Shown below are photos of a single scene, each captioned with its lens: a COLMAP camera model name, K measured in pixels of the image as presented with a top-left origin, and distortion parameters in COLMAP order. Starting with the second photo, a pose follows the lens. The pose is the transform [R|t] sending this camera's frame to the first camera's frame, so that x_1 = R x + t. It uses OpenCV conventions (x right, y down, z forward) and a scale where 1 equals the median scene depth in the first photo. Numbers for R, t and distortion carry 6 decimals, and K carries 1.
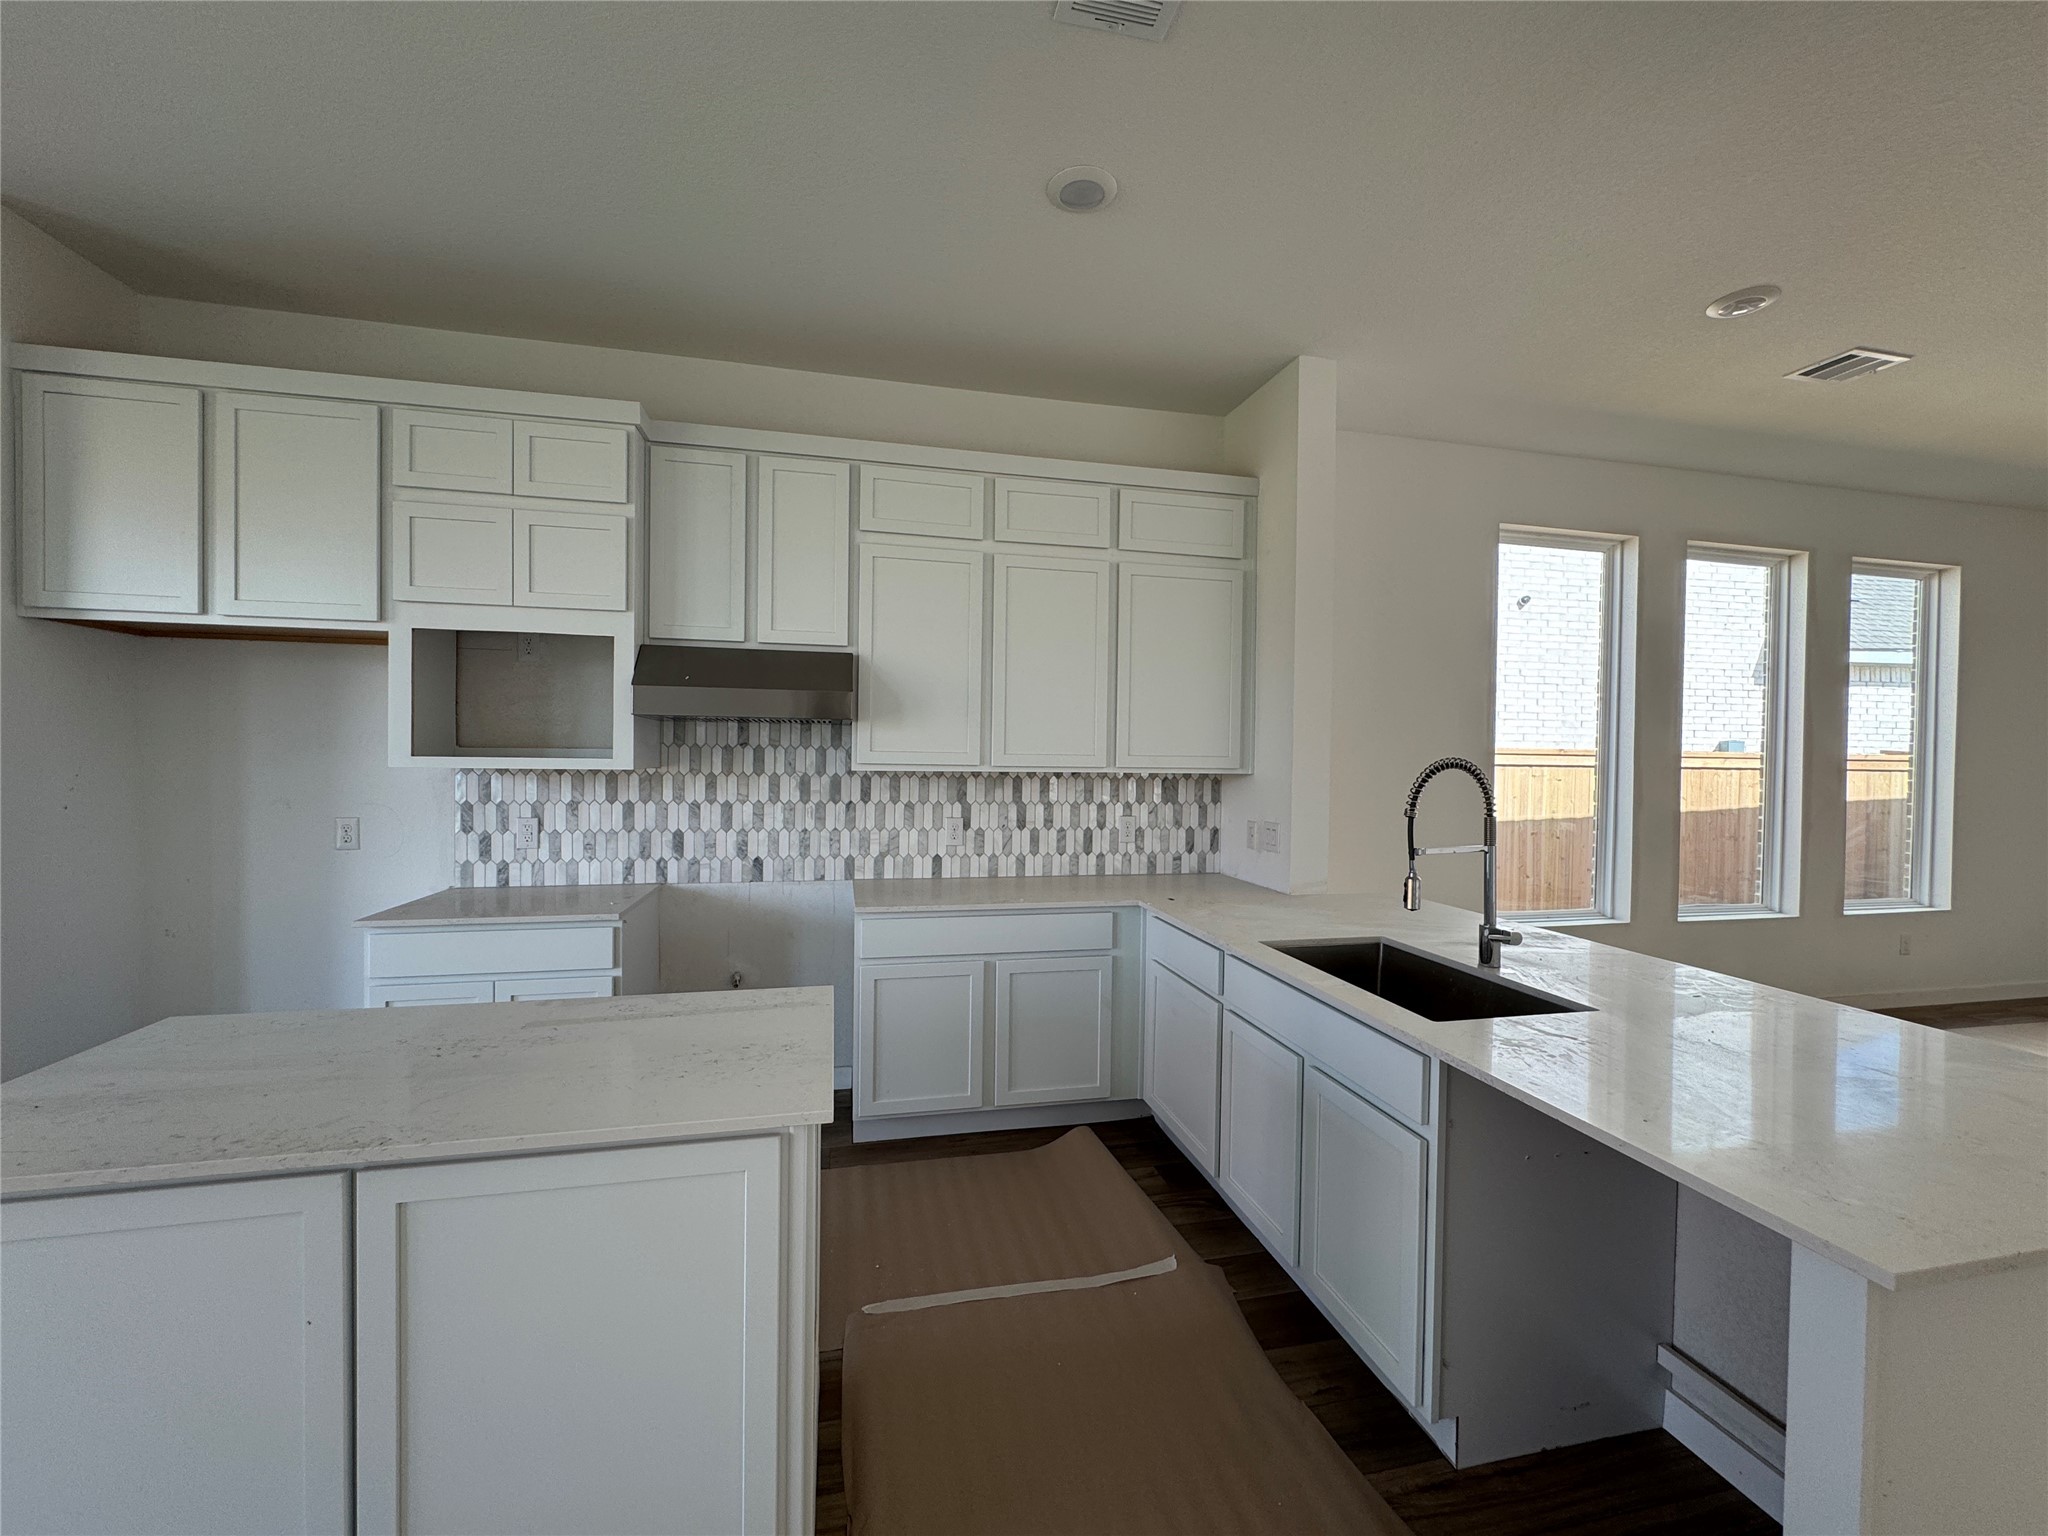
lens RADIAL K [[818.9, 0, 1024.0], [0, 818.9, 768.0], [0, 0, 1]] dist [0.000014, 0.000039]
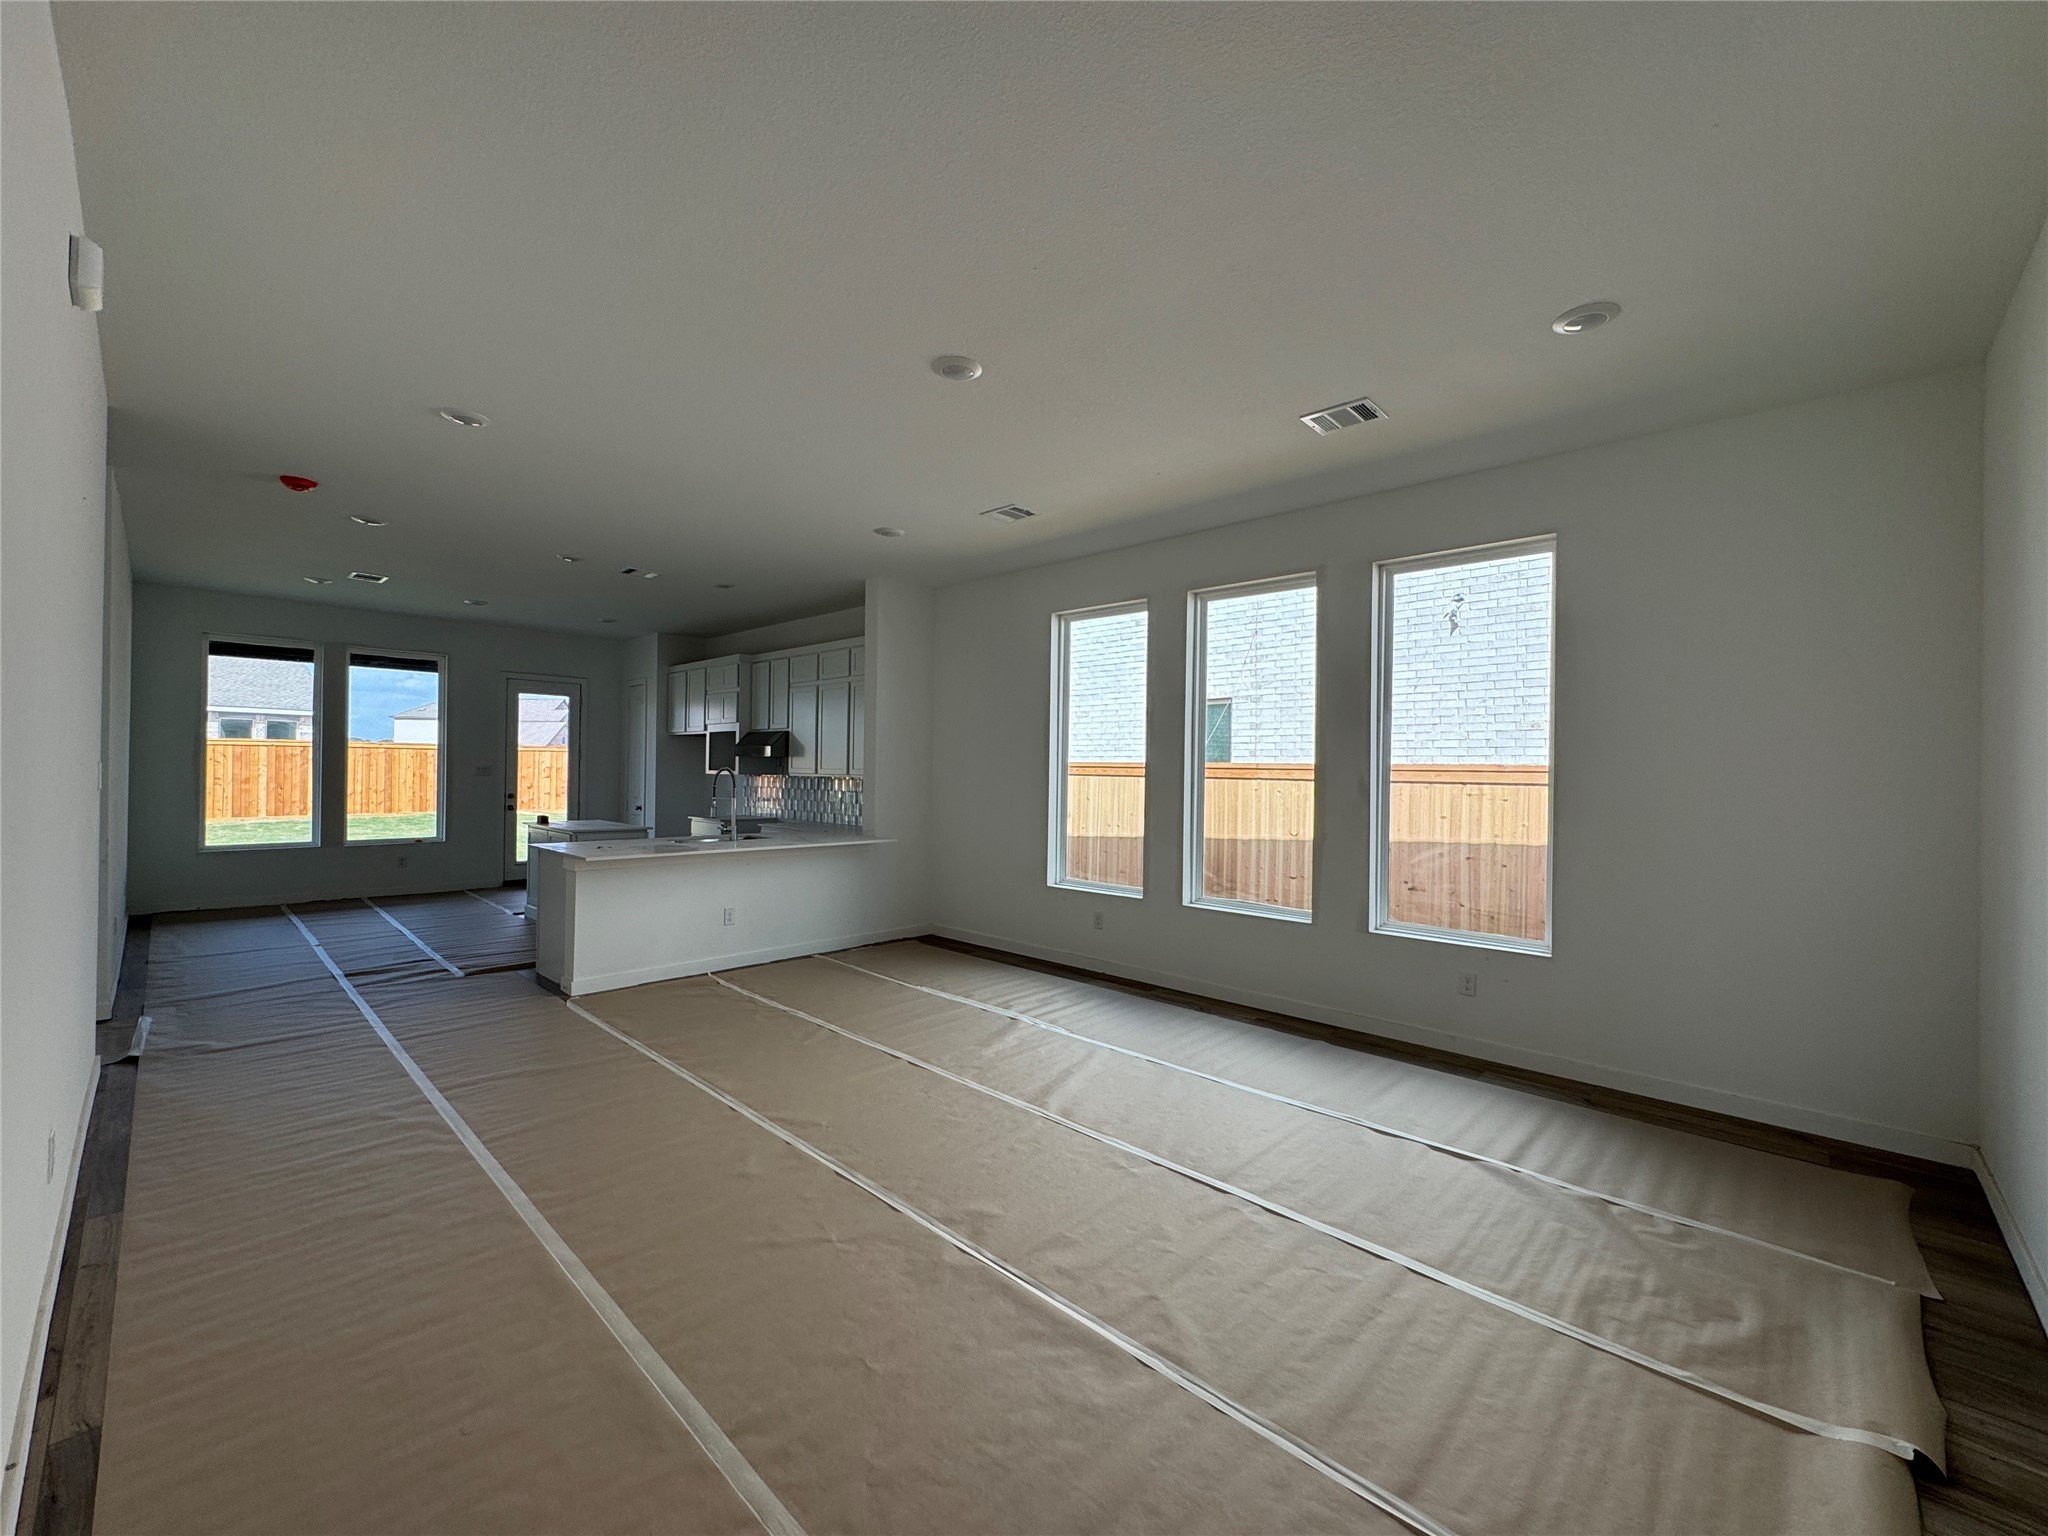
lens RADIAL K [[818.9, 0, 1024.0], [0, 818.9, 768.0], [0, 0, 1]] dist [0.000014, 0.000039]
pose [[0.554709, -0.007313, -0.832012, 0.330564], [-0.018989, 0.999590, -0.021446, 0.002830], [0.831828, 0.027695, 0.554342, 0.027031]]
